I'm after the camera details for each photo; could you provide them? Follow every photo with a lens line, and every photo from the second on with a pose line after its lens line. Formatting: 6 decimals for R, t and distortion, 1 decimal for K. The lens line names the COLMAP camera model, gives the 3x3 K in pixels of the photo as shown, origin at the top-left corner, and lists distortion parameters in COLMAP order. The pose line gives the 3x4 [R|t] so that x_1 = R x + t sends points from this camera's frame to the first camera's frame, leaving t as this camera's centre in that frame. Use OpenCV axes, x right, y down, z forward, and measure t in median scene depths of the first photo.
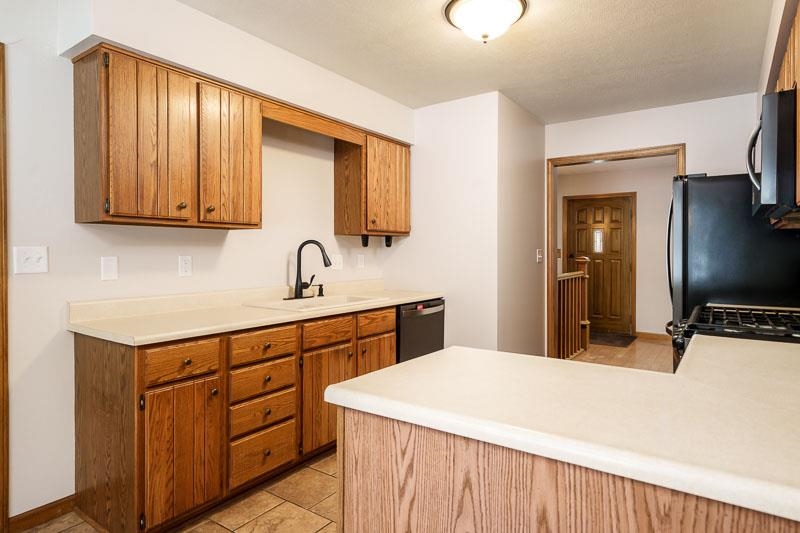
lens RADIAL K [[468.1, 0, 399.9], [0, 468.1, 253.6], [0, 0, 1]] dist [0.001583, -0.000306]
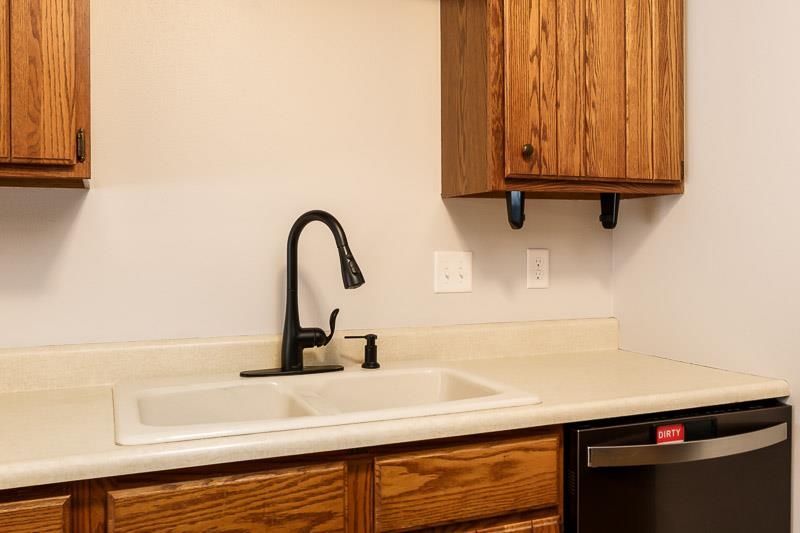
lens RADIAL K [[694.8, 0, 400.4], [0, 694.8, 248.0], [0, 0, 1]] dist [0.006155, 0.005053]
pose [[0.837645, -0.002473, -0.546209, 0.138539], [0.003741, 0.999992, 0.001209, -0.001311], [0.546202, -0.003056, 0.837648, 0.551503]]
